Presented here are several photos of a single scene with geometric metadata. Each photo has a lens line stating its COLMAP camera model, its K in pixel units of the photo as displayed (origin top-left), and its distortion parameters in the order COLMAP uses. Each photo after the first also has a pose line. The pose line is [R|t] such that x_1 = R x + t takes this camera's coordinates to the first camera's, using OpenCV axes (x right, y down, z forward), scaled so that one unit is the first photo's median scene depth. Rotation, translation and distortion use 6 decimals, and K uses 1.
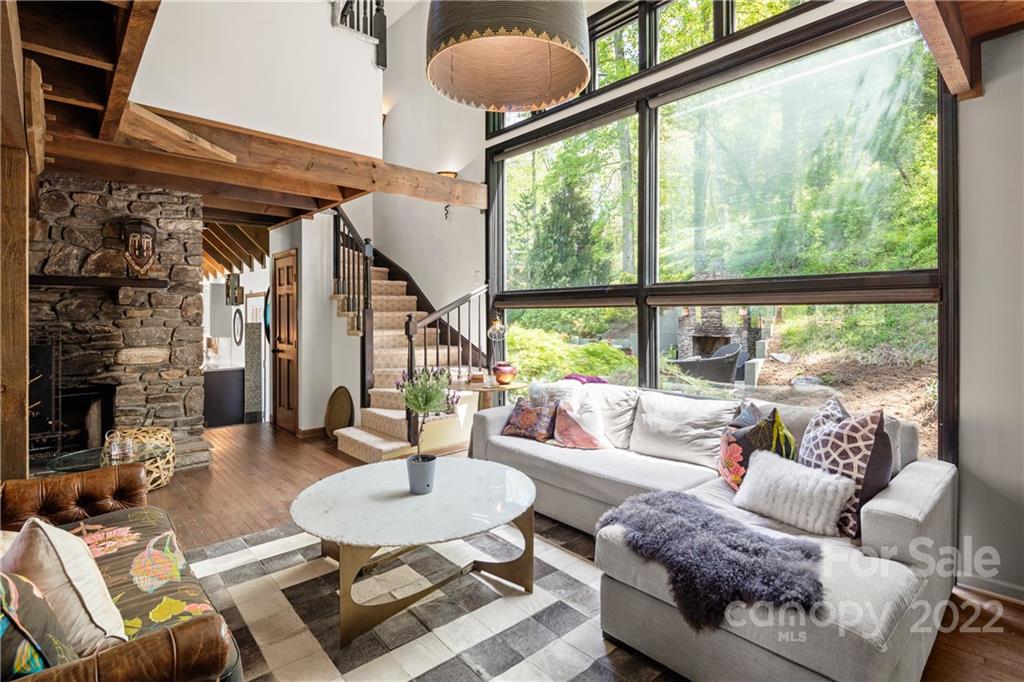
lens RADIAL K [[504.7, 0, 515.0], [0, 504.7, 314.9], [0, 0, 1]] dist [-0.002625, -0.001052]
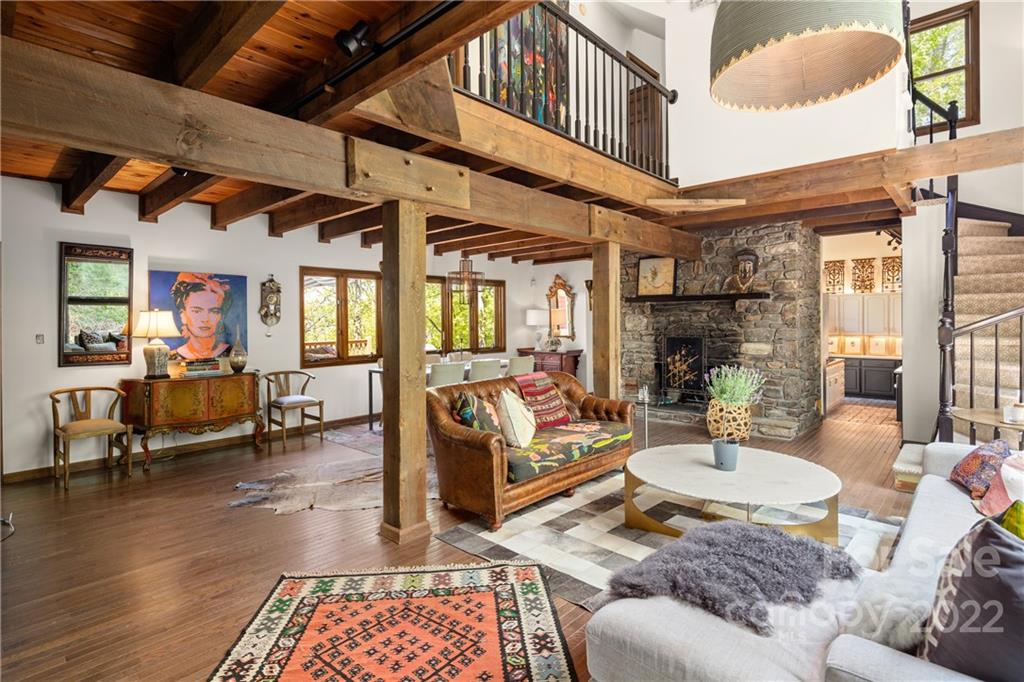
lens RADIAL K [[504.7, 0, 515.0], [0, 504.7, 314.9], [0, 0, 1]] dist [-0.002625, -0.001052]
pose [[0.084008, -0.006090, -0.996446, 0.577197], [0.005967, 0.999966, -0.005608, -0.007293], [0.996447, -0.005475, 0.084042, 0.234085]]
